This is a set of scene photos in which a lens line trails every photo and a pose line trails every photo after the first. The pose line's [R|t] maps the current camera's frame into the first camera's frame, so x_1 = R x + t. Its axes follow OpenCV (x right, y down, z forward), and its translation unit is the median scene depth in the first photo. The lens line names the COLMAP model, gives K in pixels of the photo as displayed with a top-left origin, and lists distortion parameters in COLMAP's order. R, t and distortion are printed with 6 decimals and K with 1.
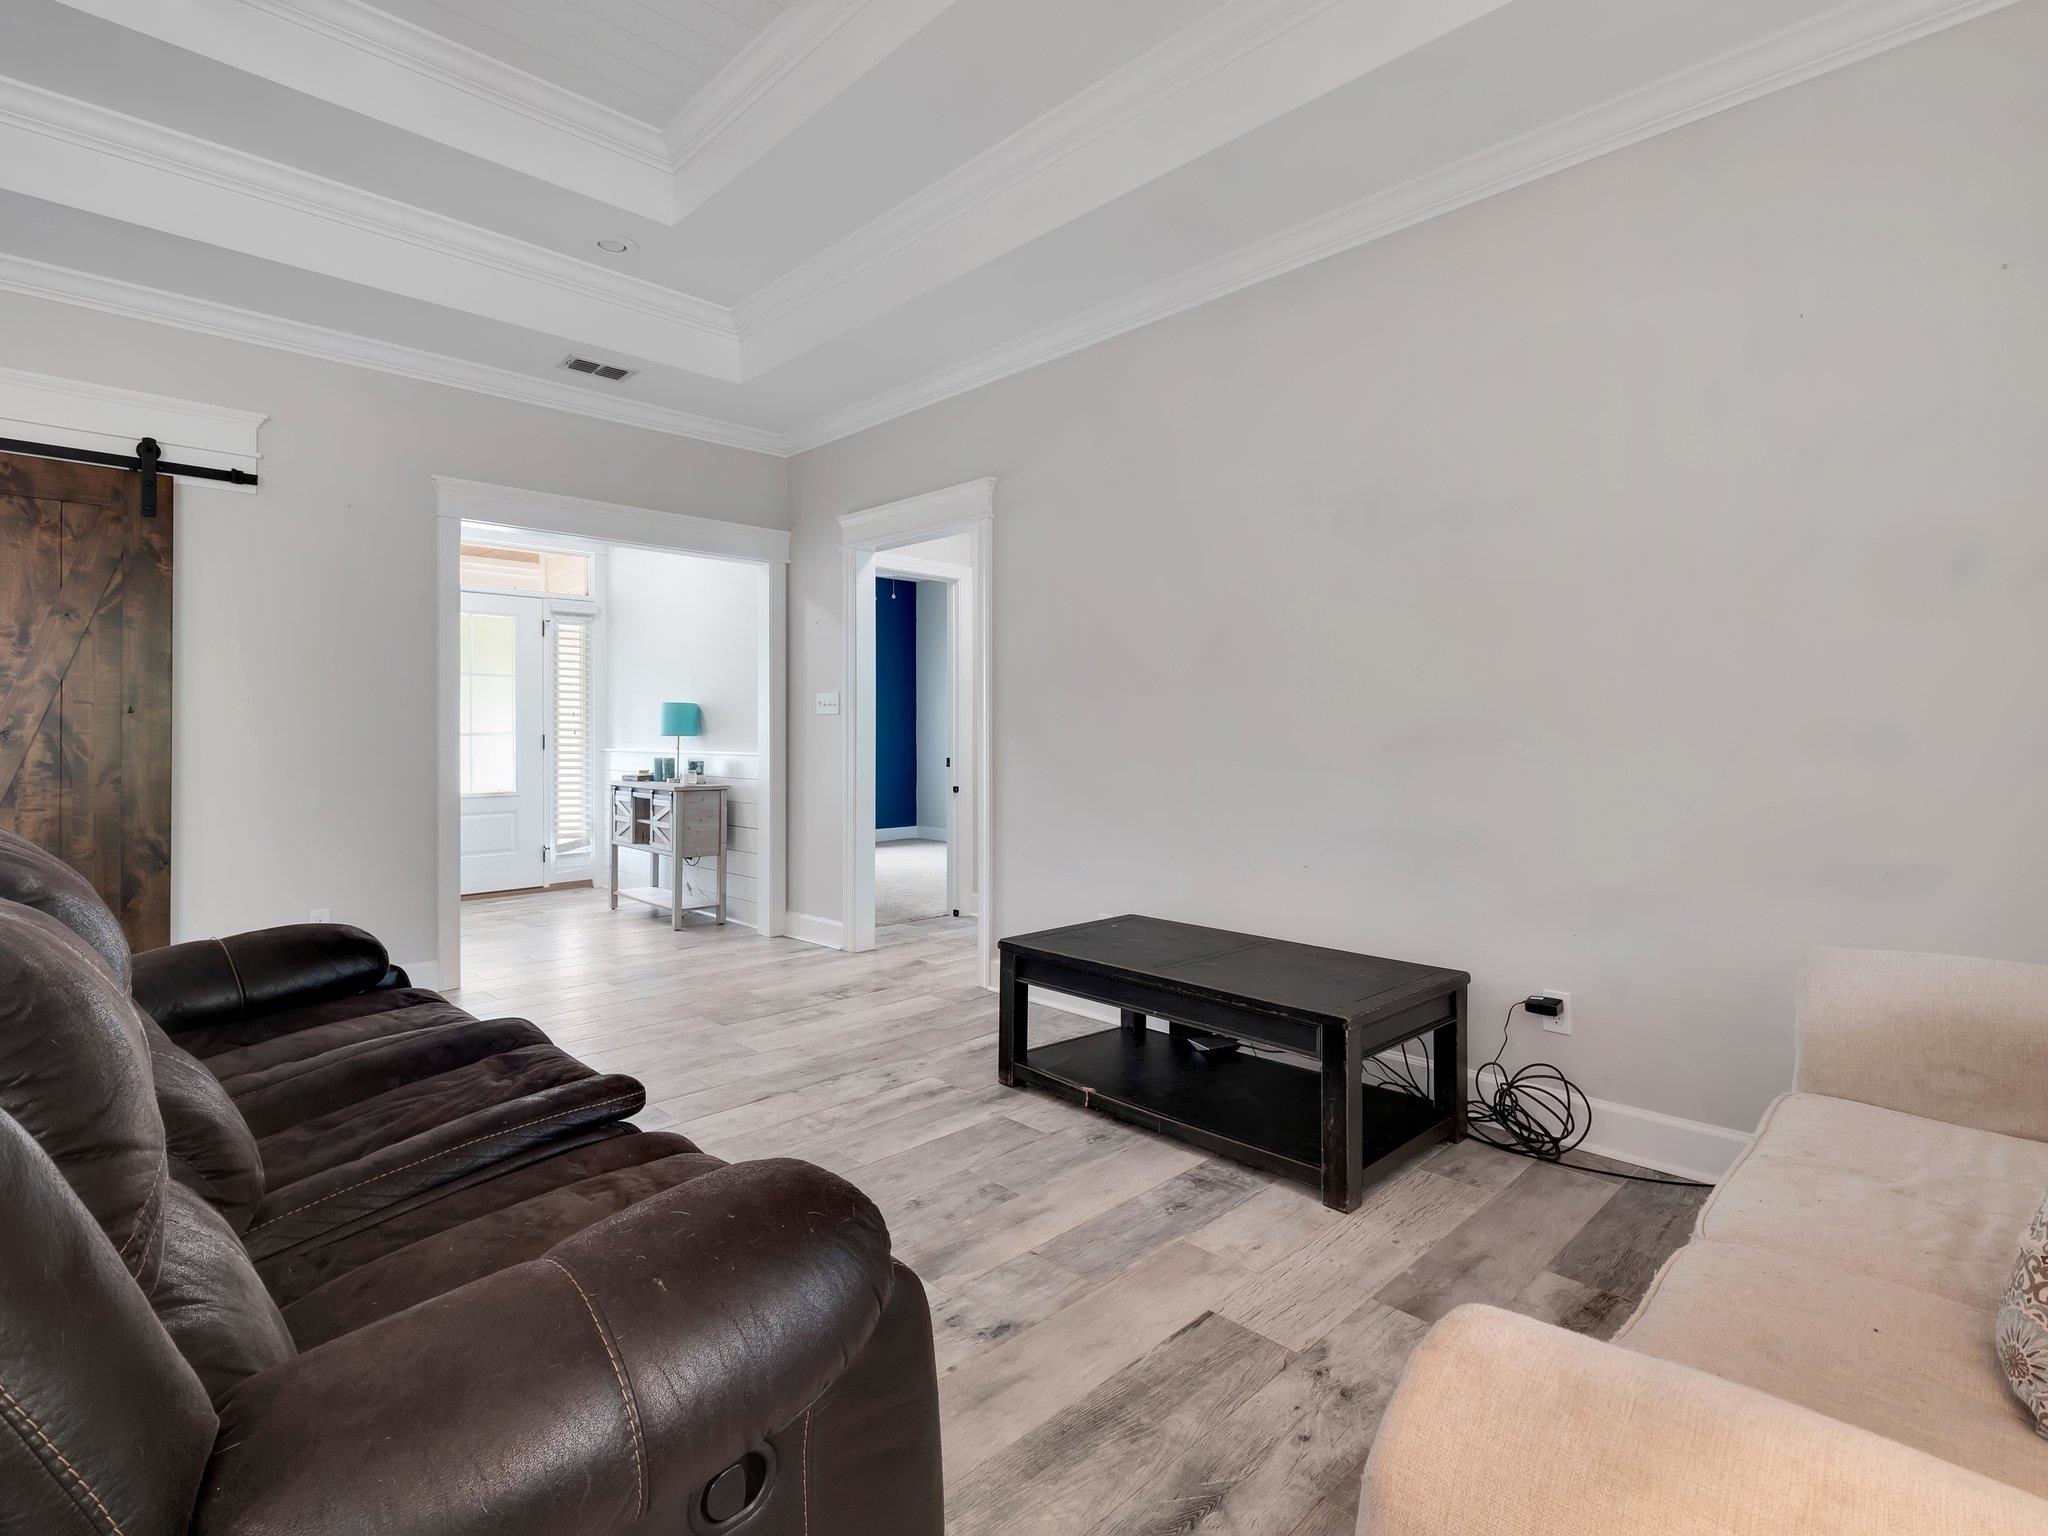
lens RADIAL K [[1009.4, 0, 1022.1], [0, 1009.4, 730.0], [0, 0, 1]] dist [0.004385, 0.000334]
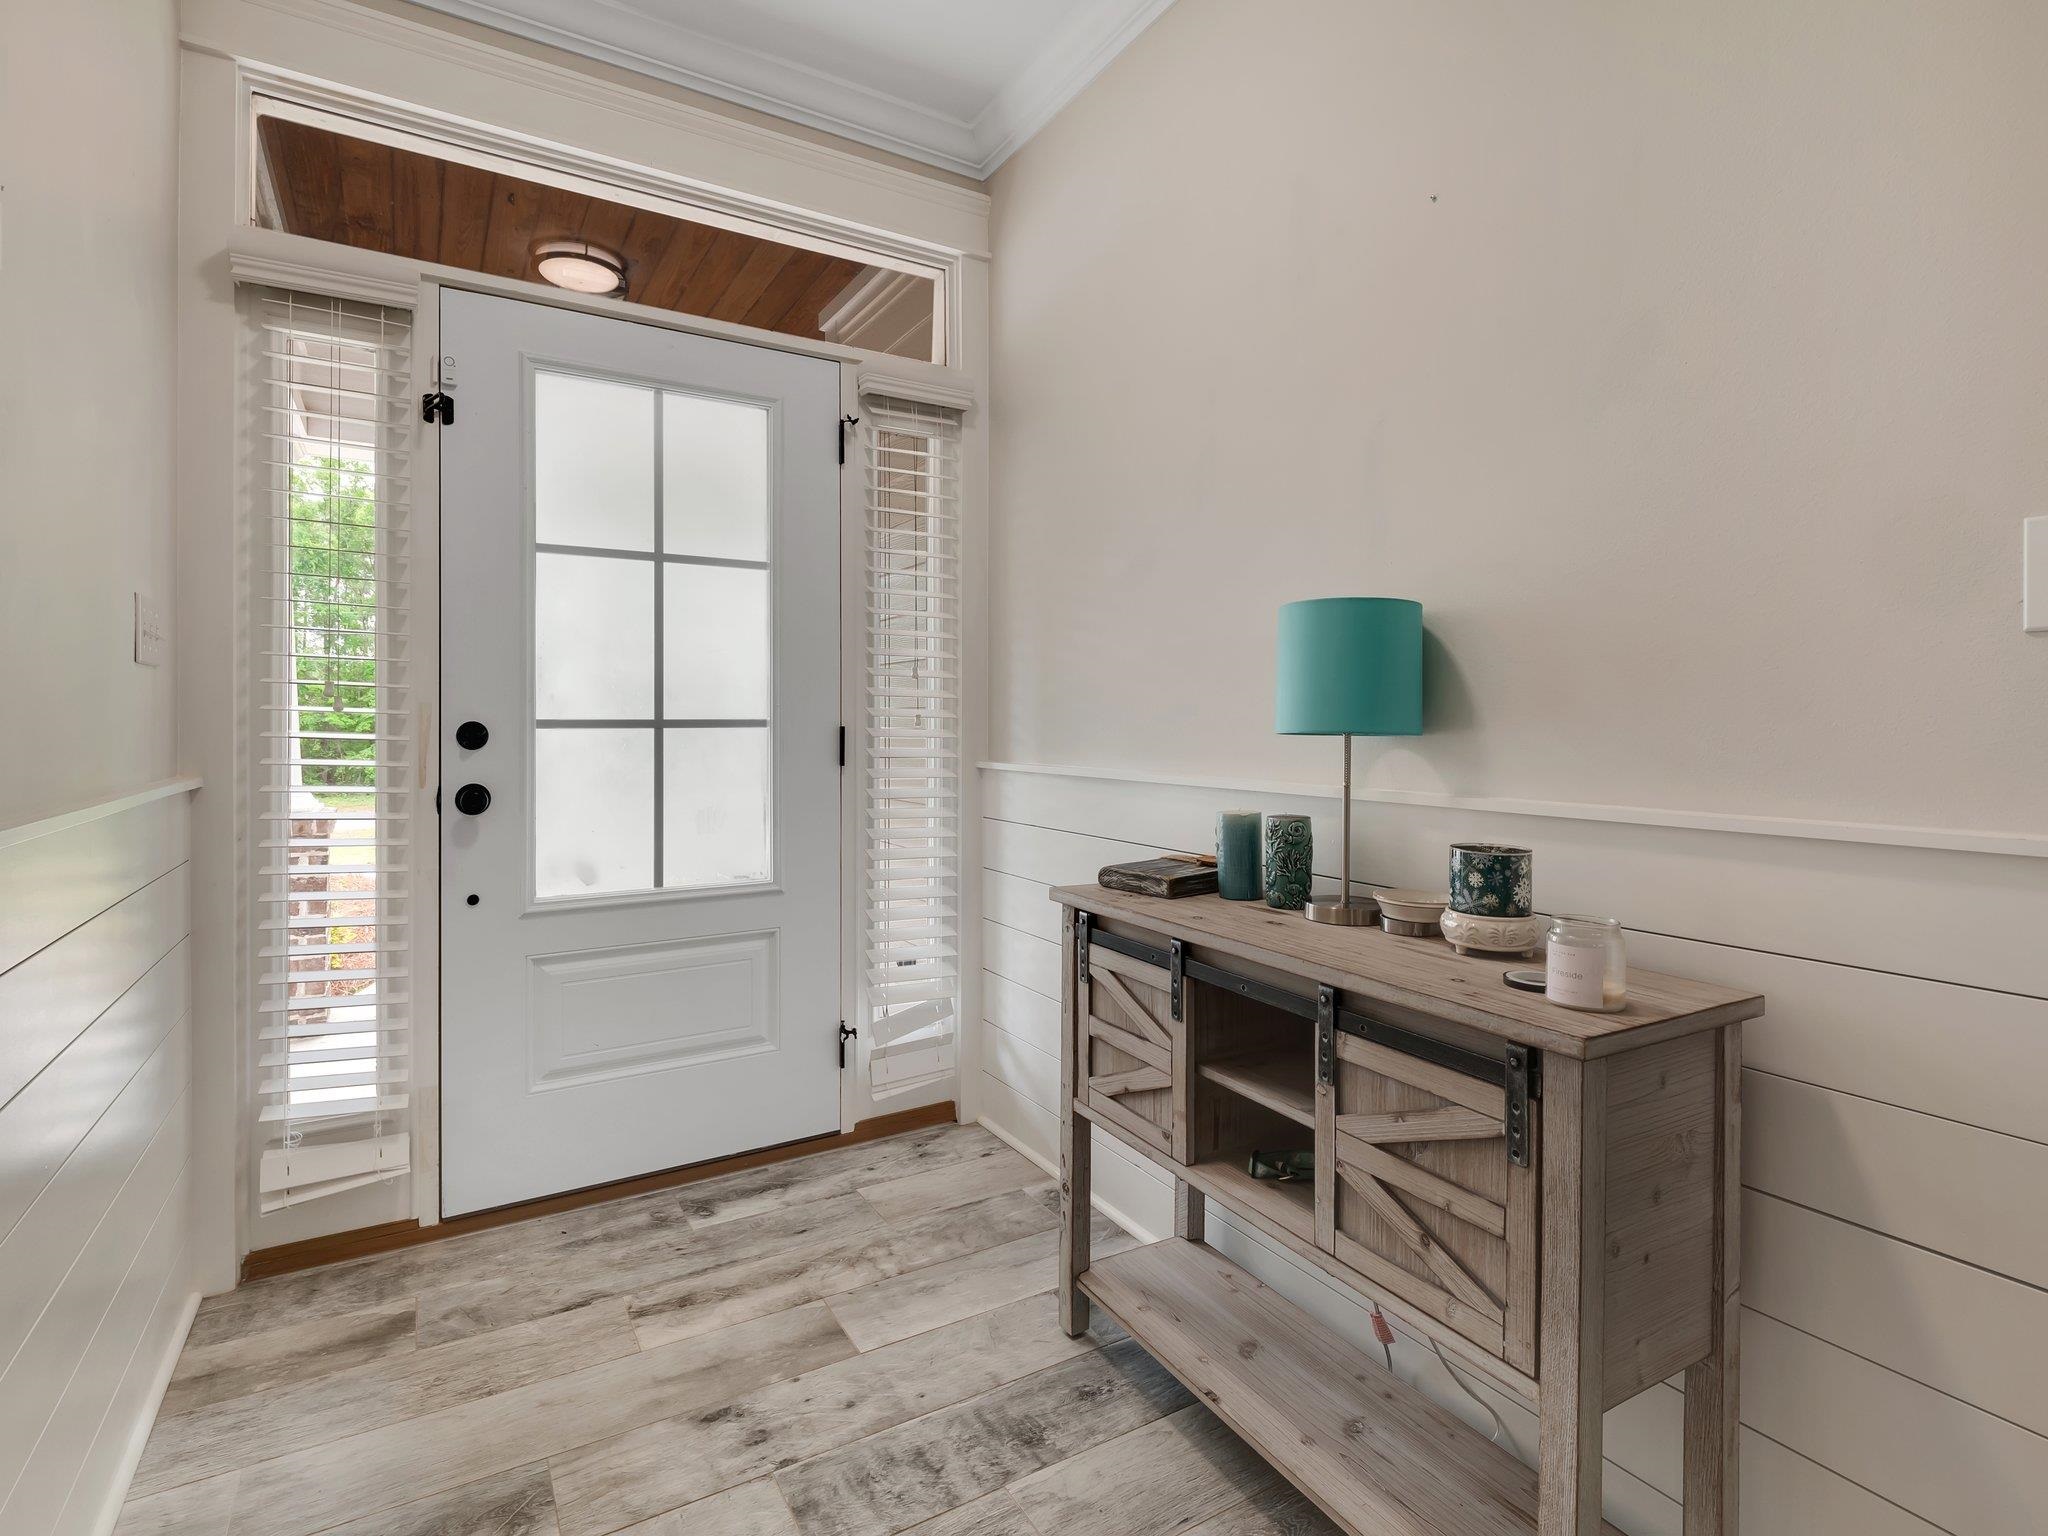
lens RADIAL K [[1009.4, 0, 1022.1], [0, 1009.4, 730.0], [0, 0, 1]] dist [0.004385, 0.000334]
pose [[0.970187, 0.007385, -0.242245, -0.346469], [-0.005196, 0.999940, 0.009672, 0.002992], [0.242301, -0.008125, 0.970167, 0.711775]]
